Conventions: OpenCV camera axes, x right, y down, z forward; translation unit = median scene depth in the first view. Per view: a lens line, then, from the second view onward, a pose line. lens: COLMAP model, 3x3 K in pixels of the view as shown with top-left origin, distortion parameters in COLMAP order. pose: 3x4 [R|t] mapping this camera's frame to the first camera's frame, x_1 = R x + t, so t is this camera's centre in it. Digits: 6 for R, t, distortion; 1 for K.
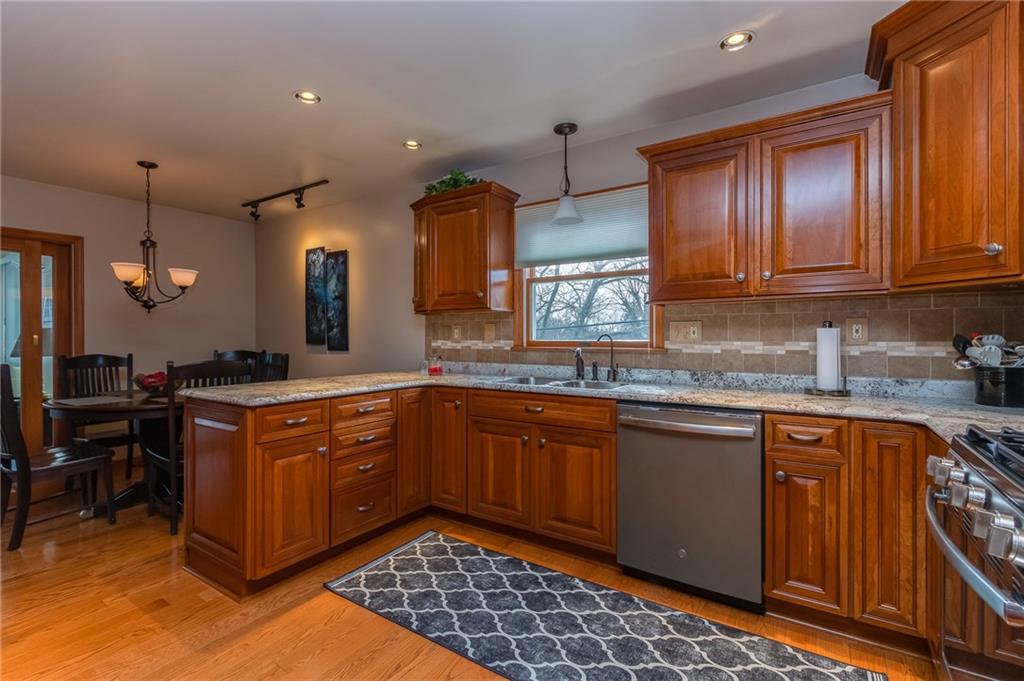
lens RADIAL K [[472.7, 0, 492.9], [0, 472.7, 337.6], [0, 0, 1]] dist [0.001172, -0.001606]
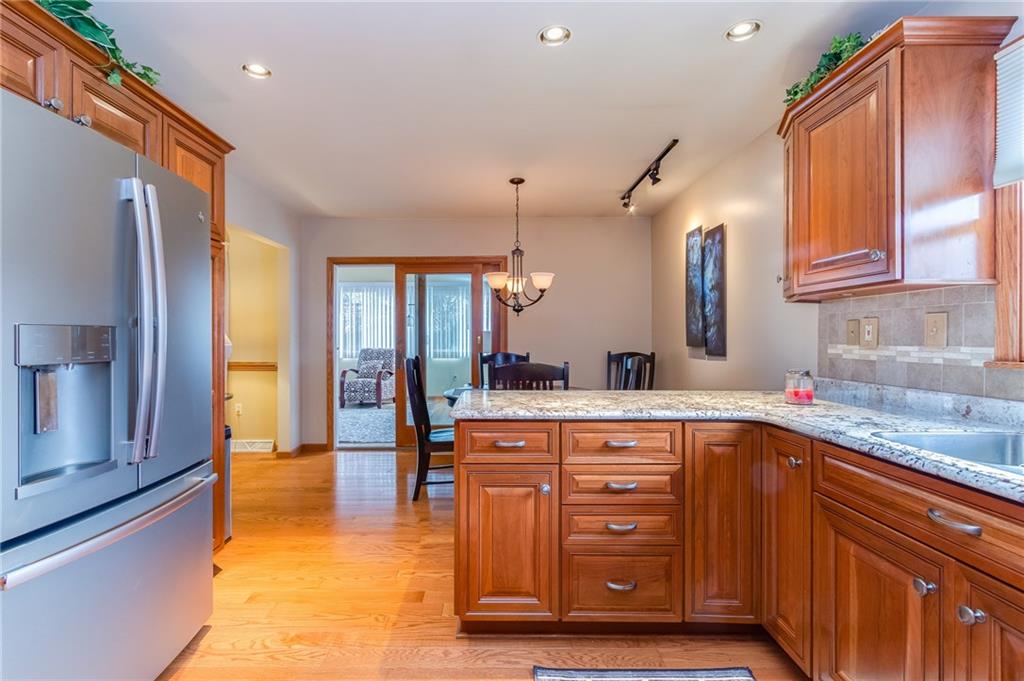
lens RADIAL K [[472.7, 0, 492.9], [0, 472.7, 337.6], [0, 0, 1]] dist [0.001172, -0.001606]
pose [[0.554961, 0.000935, -0.831876, 0.181374], [-0.001842, 0.999998, -0.000105, -0.002559], [0.831874, 0.001591, 0.554962, 0.415625]]
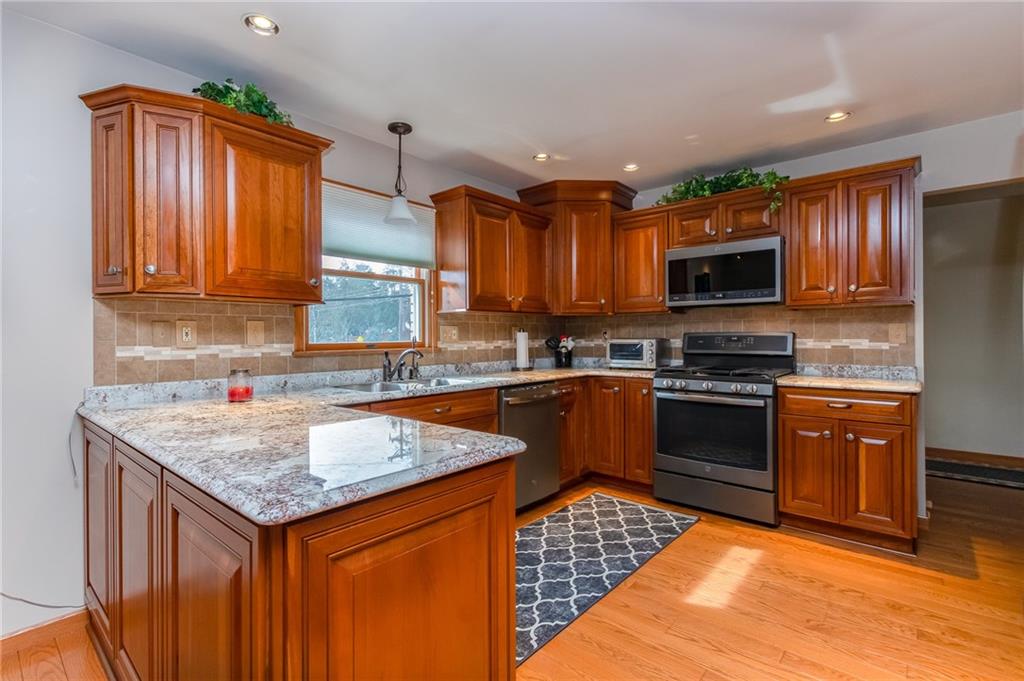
lens RADIAL K [[472.7, 0, 492.9], [0, 472.7, 337.6], [0, 0, 1]] dist [0.001172, -0.001606]
pose [[0.125664, 0.002181, 0.992070, -0.807915], [0.010784, 0.999936, -0.003564, 0.003030], [-0.992014, 0.011146, 0.125632, 0.690479]]
